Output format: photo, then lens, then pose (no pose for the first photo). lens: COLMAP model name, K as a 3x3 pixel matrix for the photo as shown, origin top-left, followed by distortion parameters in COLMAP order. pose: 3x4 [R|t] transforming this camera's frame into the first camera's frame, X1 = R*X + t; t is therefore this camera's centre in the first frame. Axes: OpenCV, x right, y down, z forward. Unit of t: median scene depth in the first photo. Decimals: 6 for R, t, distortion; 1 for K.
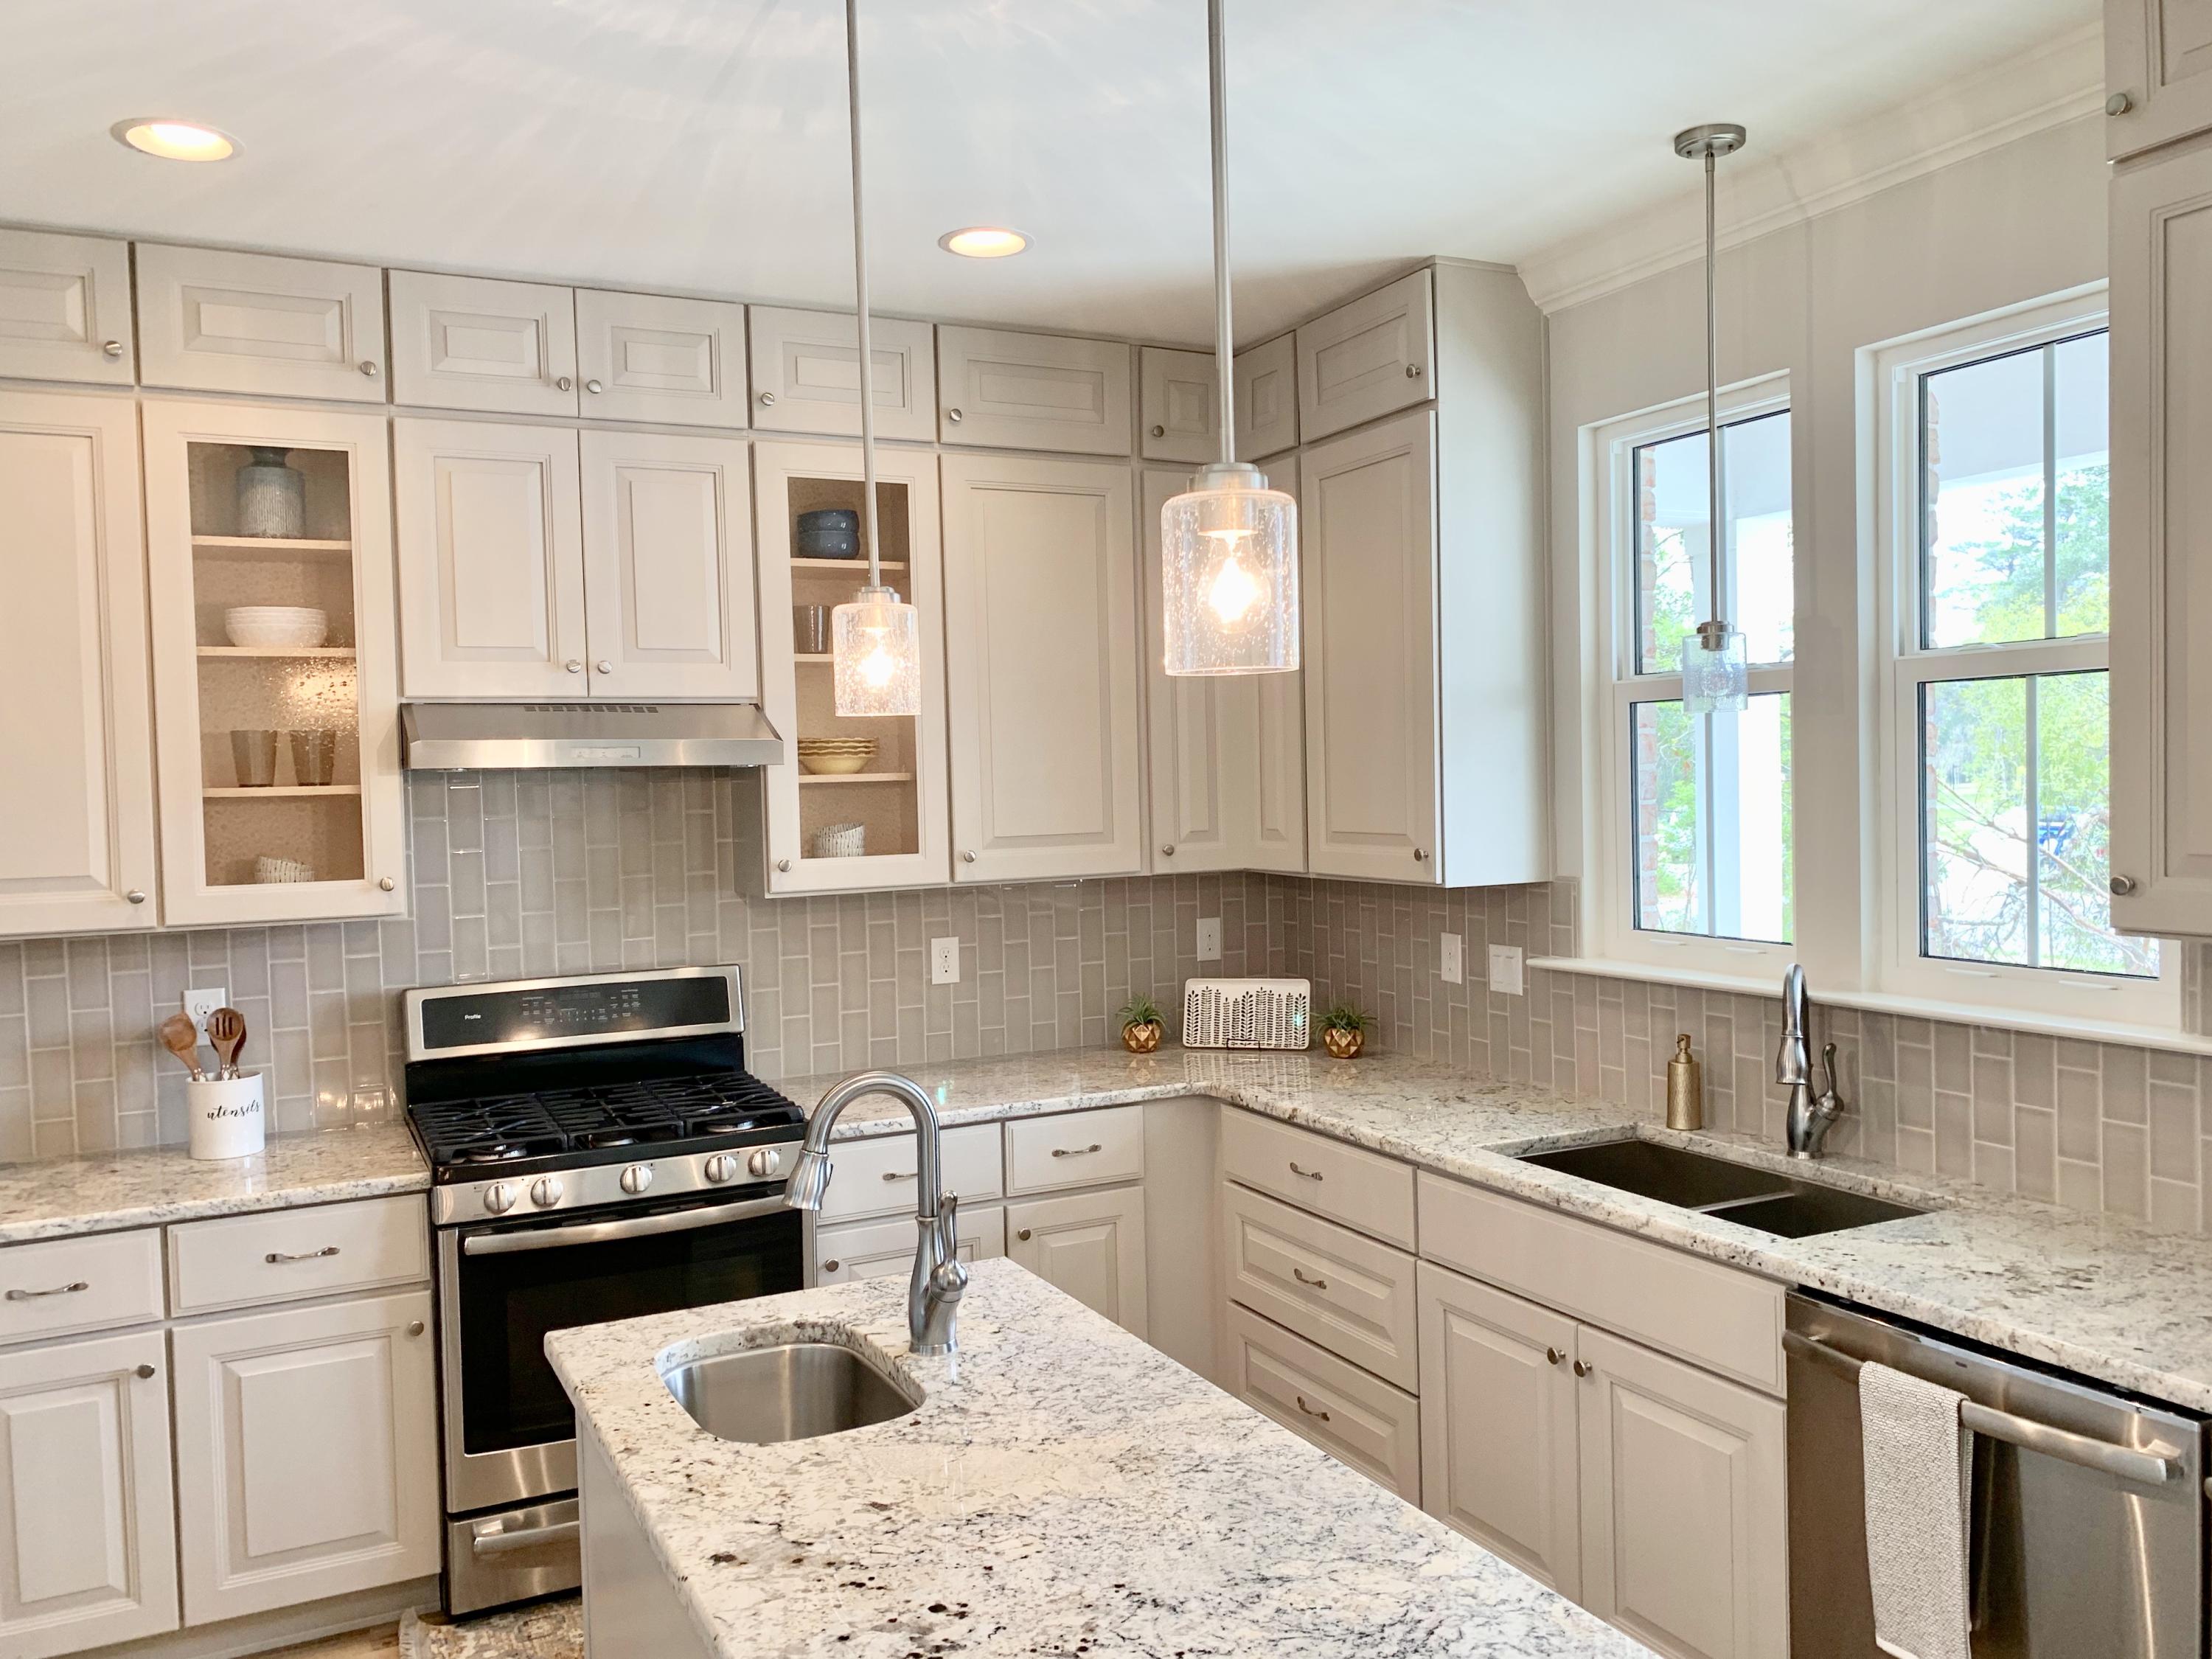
lens RADIAL K [[1700.7, 0, 1106.0], [0, 1700.7, 829.5], [0, 0, 1]] dist [0.024530, -0.028997]
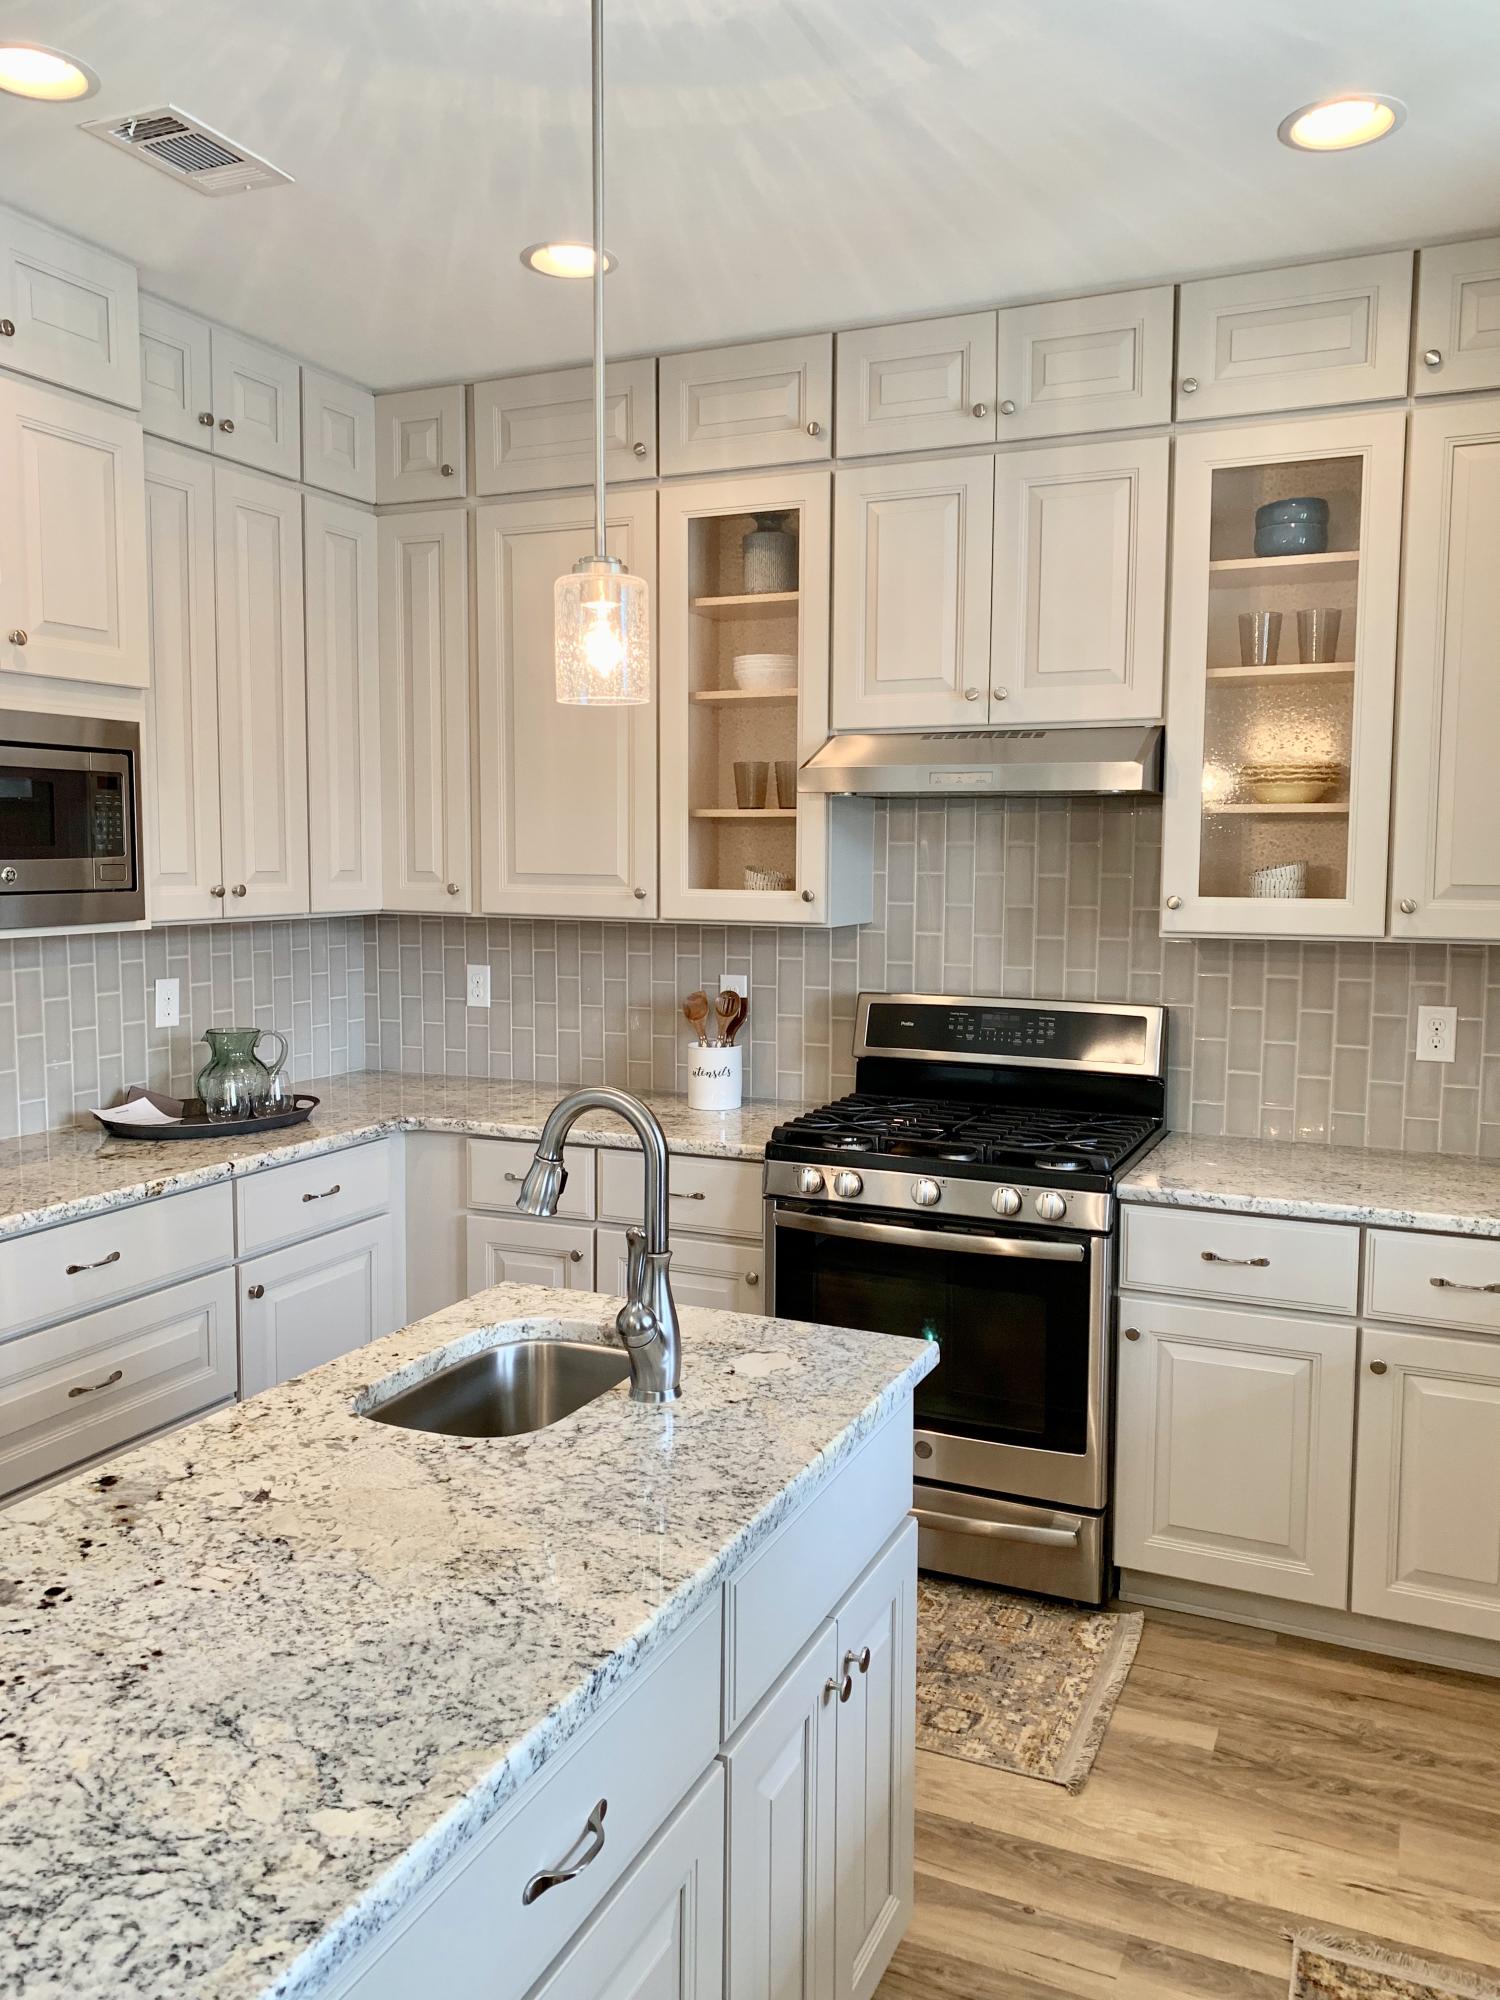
lens RADIAL K [[1543.3, 0, 763.0], [0, 1543.3, 980.2], [0, 0, 1]] dist [0.037044, -0.035969]
pose [[0.633685, 0.094480, -0.767800, 0.355424], [-0.048356, 0.995411, 0.082579, 0.005480], [0.772078, -0.015202, 0.635345, 0.327670]]
